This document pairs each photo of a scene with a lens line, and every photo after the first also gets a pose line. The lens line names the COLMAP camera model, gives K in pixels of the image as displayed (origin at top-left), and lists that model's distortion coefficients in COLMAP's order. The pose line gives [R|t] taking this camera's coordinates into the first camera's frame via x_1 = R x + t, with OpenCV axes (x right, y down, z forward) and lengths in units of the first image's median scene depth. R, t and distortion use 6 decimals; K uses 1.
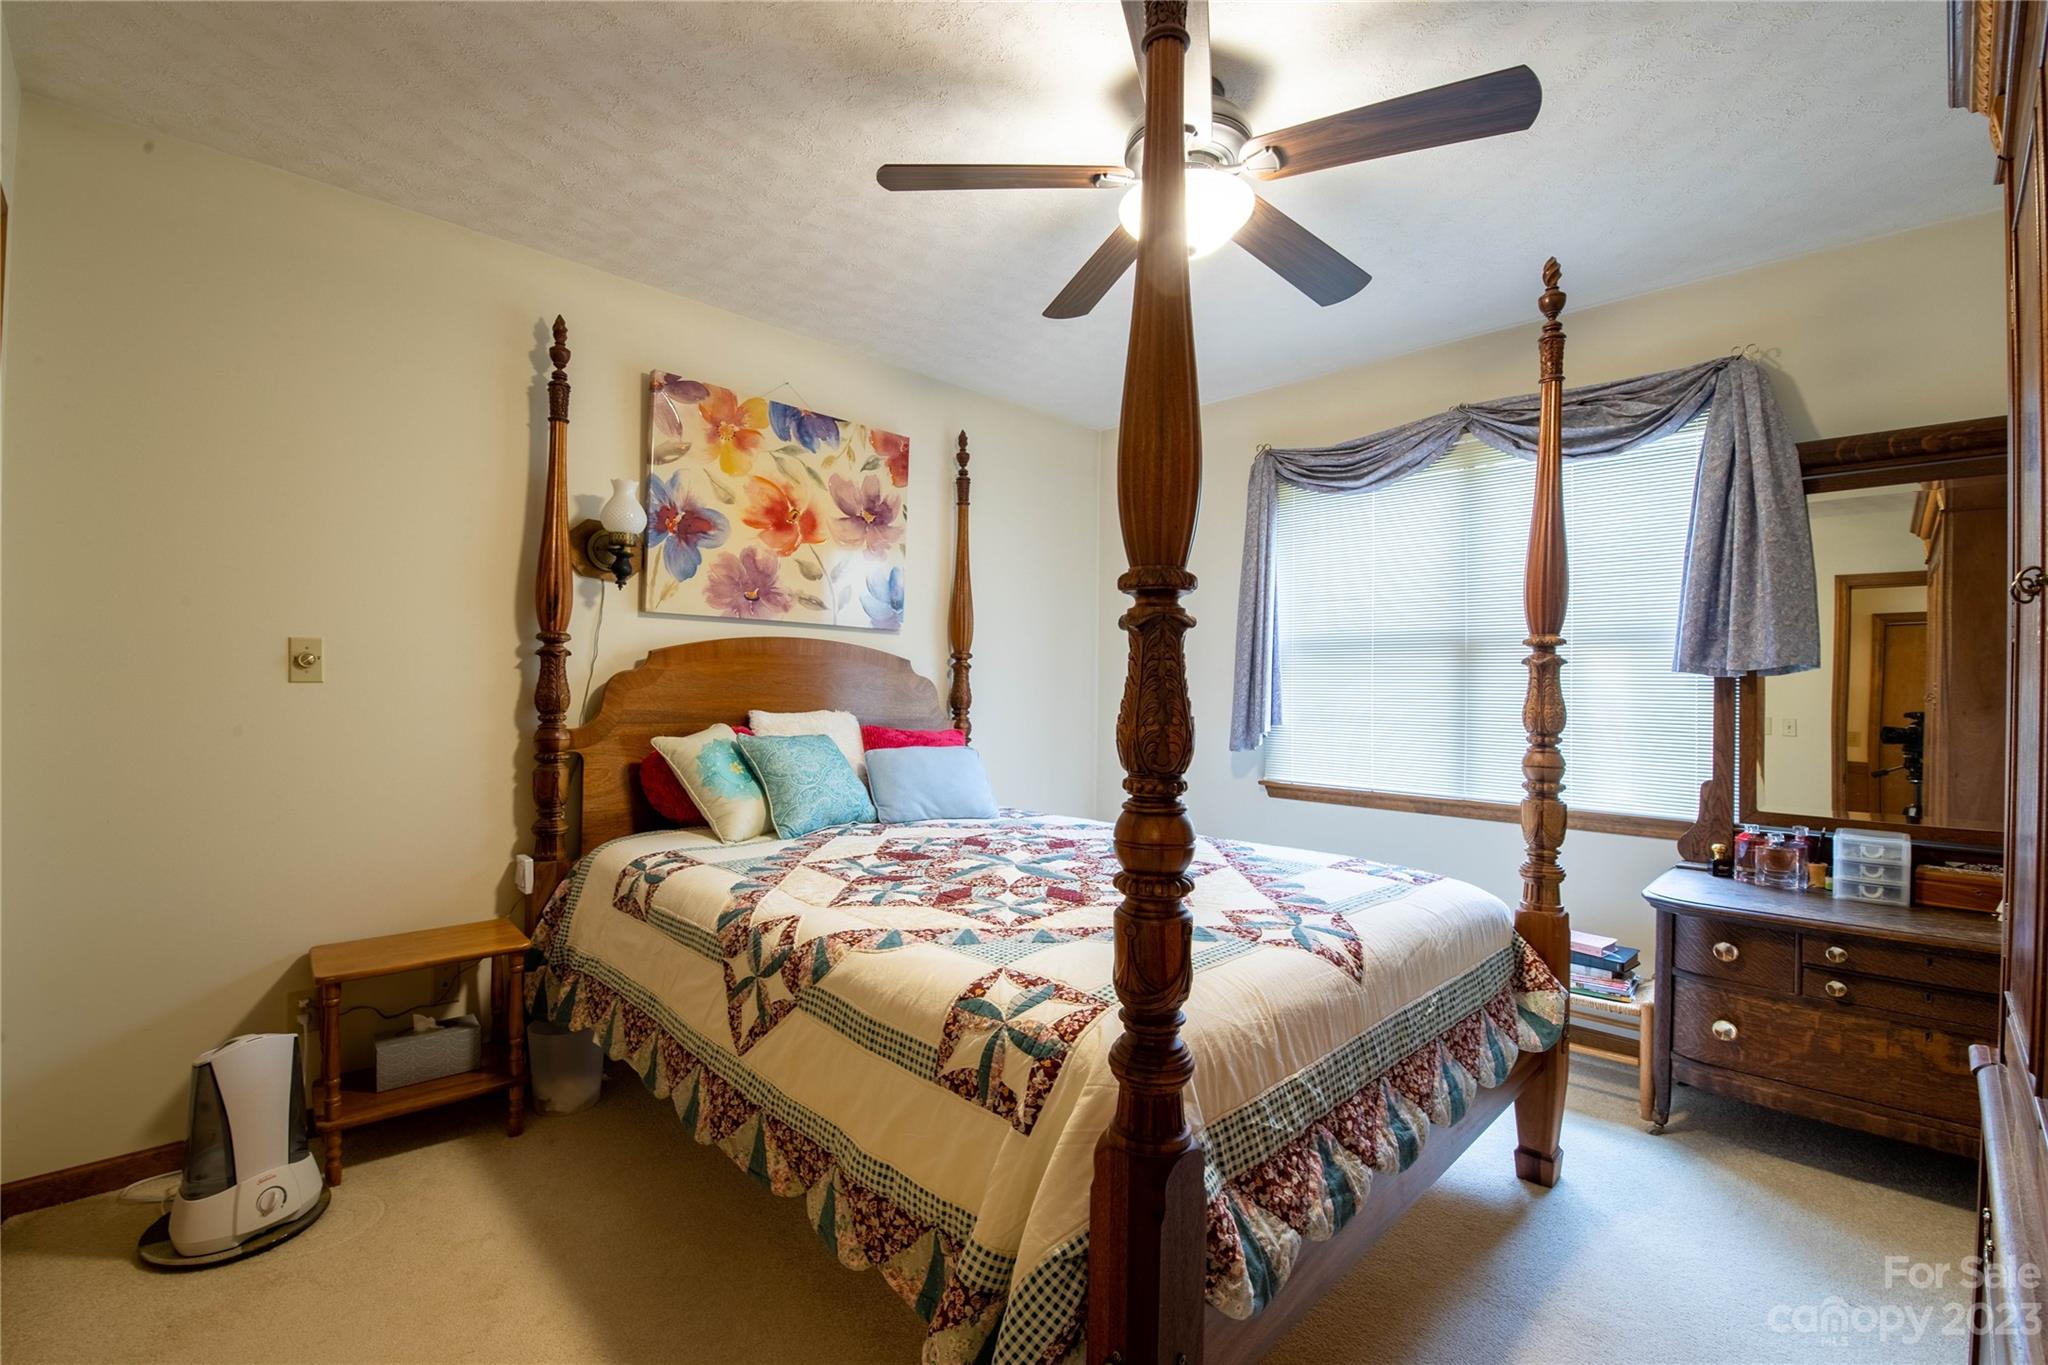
lens RADIAL K [[895.0, 0, 1014.8], [0, 895.0, 680.5], [0, 0, 1]] dist [-0.013204, -0.002767]
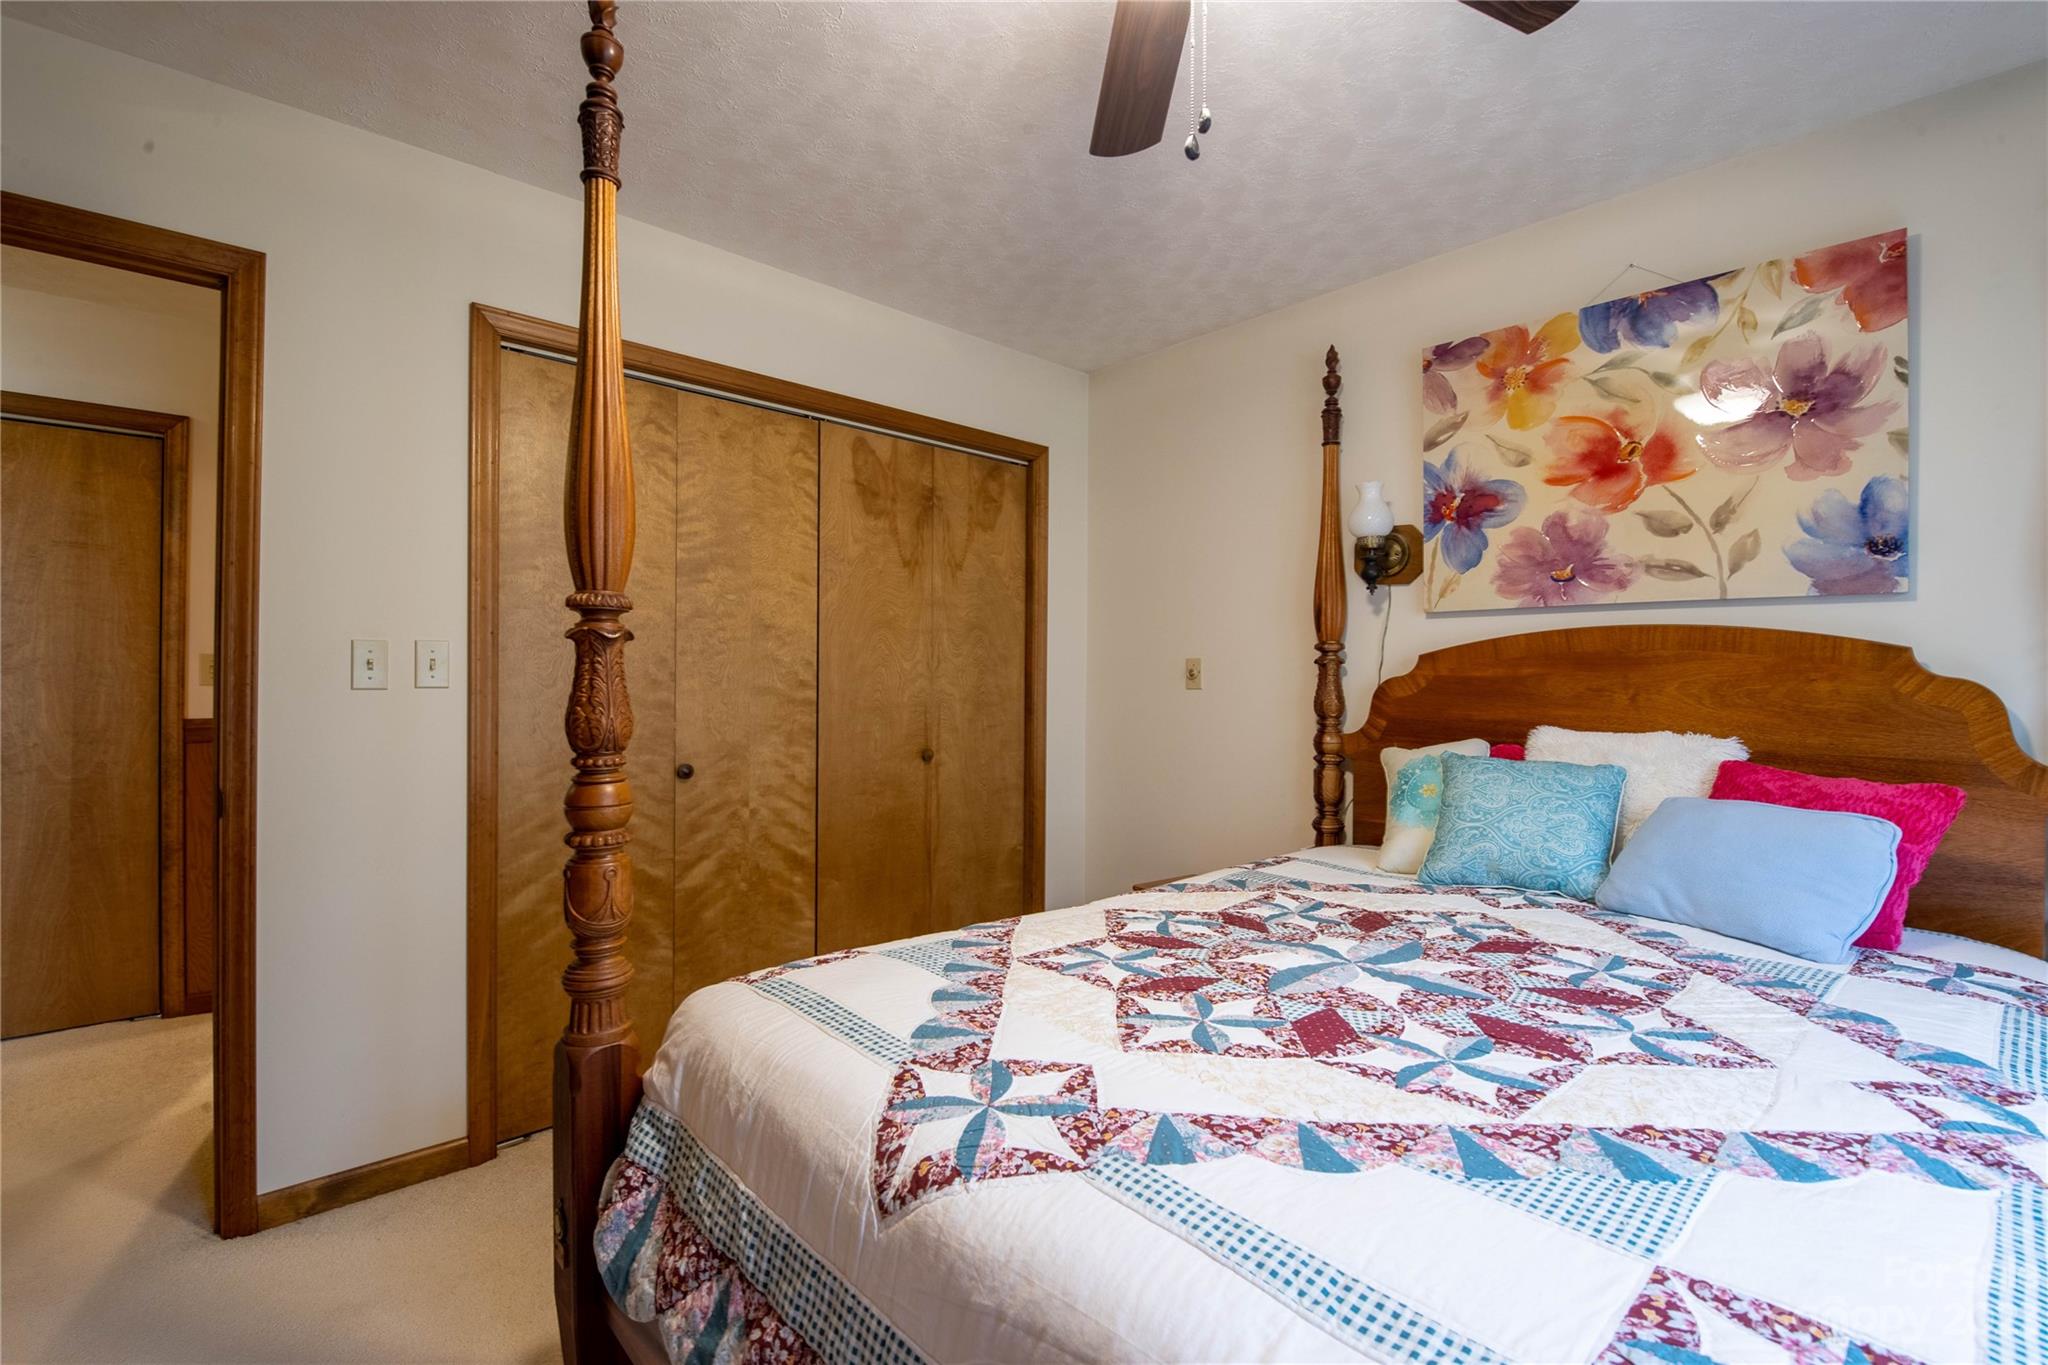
lens RADIAL K [[895.0, 0, 1014.2], [0, 895.0, 685.8], [0, 0, 1]] dist [-0.013204, -0.002767]
pose [[-0.048930, -0.008512, -0.998766, 0.494084], [-0.002553, 0.999961, -0.008398, 0.006724], [0.998799, 0.002139, -0.048950, 0.582487]]
